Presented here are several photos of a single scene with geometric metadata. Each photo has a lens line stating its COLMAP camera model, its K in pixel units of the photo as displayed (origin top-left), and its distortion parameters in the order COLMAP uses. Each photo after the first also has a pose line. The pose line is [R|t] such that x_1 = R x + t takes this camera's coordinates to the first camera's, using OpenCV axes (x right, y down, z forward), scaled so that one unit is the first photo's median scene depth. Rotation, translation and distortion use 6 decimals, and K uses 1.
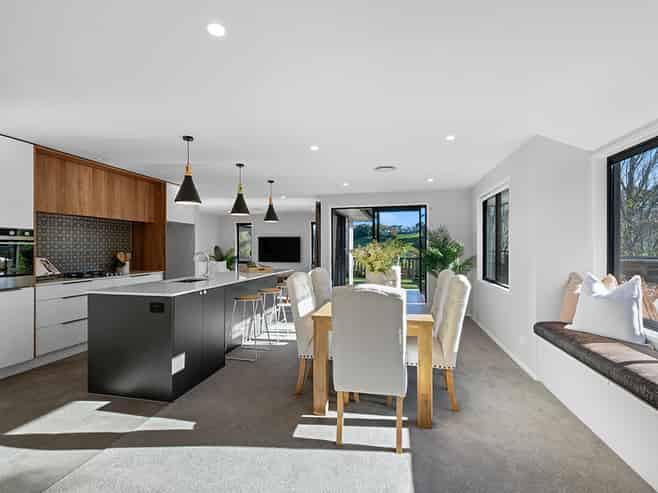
lens RADIAL K [[328.2, 0, 330.6], [0, 328.2, 249.2], [0, 0, 1]] dist [0.009273, 0.000749]
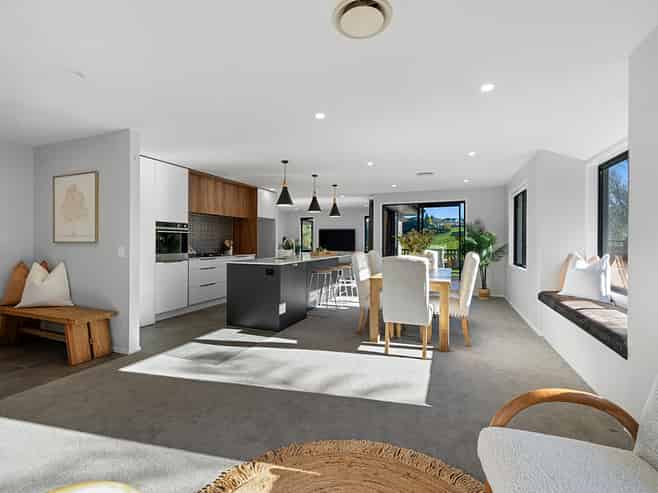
lens RADIAL K [[328.2, 0, 327.0], [0, 328.2, 243.4], [0, 0, 1]] dist [0.009273, 0.000749]
pose [[0.986204, 0.004463, -0.165474, 0.002131], [-0.004116, 0.999989, 0.002438, 0.027723], [0.165483, -0.001723, 0.986211, -0.416191]]
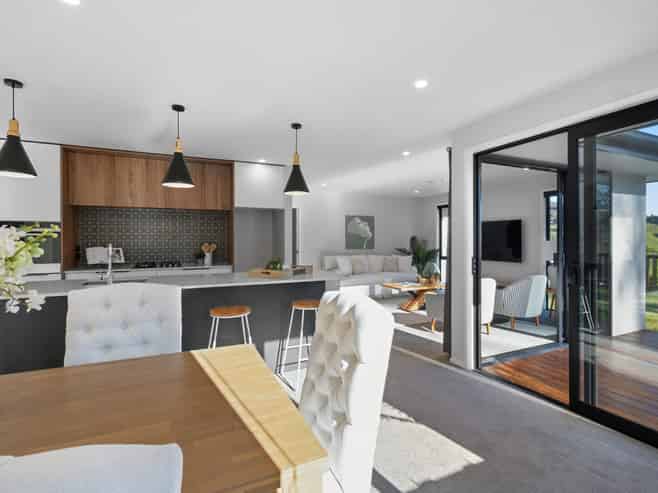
lens RADIAL K [[328.2, 0, 329.4], [0, 328.2, 242.1], [0, 0, 1]] dist [0.009273, 0.000749]
pose [[0.592902, 0.002535, -0.805271, 0.515270], [0.000011, 0.999995, 0.003157, 0.004563], [0.805275, -0.001880, 0.592899, 1.062342]]
